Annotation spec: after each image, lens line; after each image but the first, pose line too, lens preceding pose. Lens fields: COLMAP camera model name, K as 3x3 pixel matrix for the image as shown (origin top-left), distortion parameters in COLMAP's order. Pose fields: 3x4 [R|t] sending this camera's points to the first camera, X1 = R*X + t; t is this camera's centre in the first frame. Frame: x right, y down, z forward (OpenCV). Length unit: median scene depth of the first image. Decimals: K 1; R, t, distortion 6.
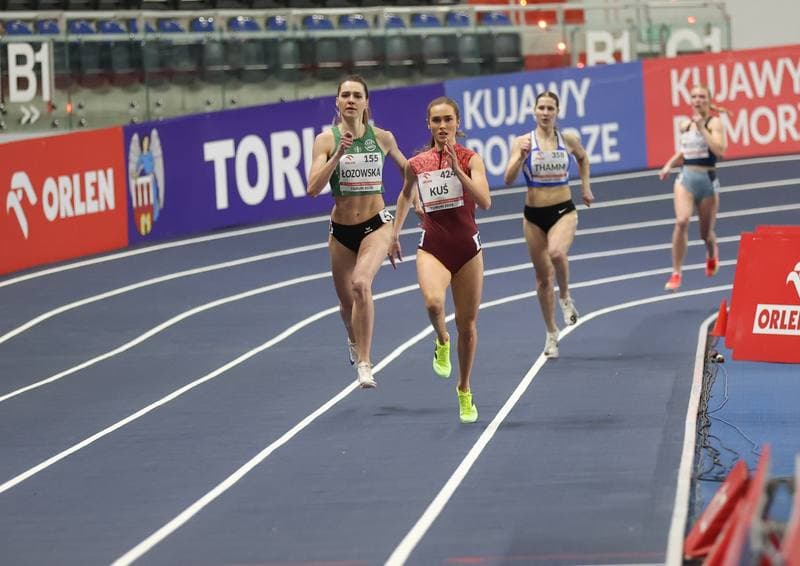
lens RADIAL K [[5522.6, 0, 400.0], [0, 5522.6, 283.0], [0, 0, 1]] dist [-0.107354, -1.085854]
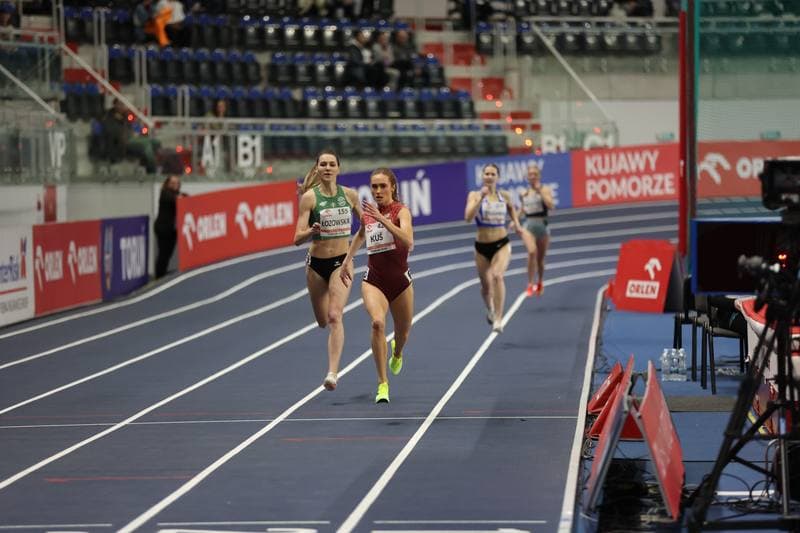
lens RADIAL K [[2333.9, 0, 400.0], [0, 2333.9, 266.5], [0, 0, 1]] dist [0.052668, -0.098562]
pose [[0.999171, 0.021637, -0.034492, 0.013652], [-0.021339, 0.999732, 0.008977, -0.006602], [0.034677, -0.008233, 0.999365, 0.195151]]
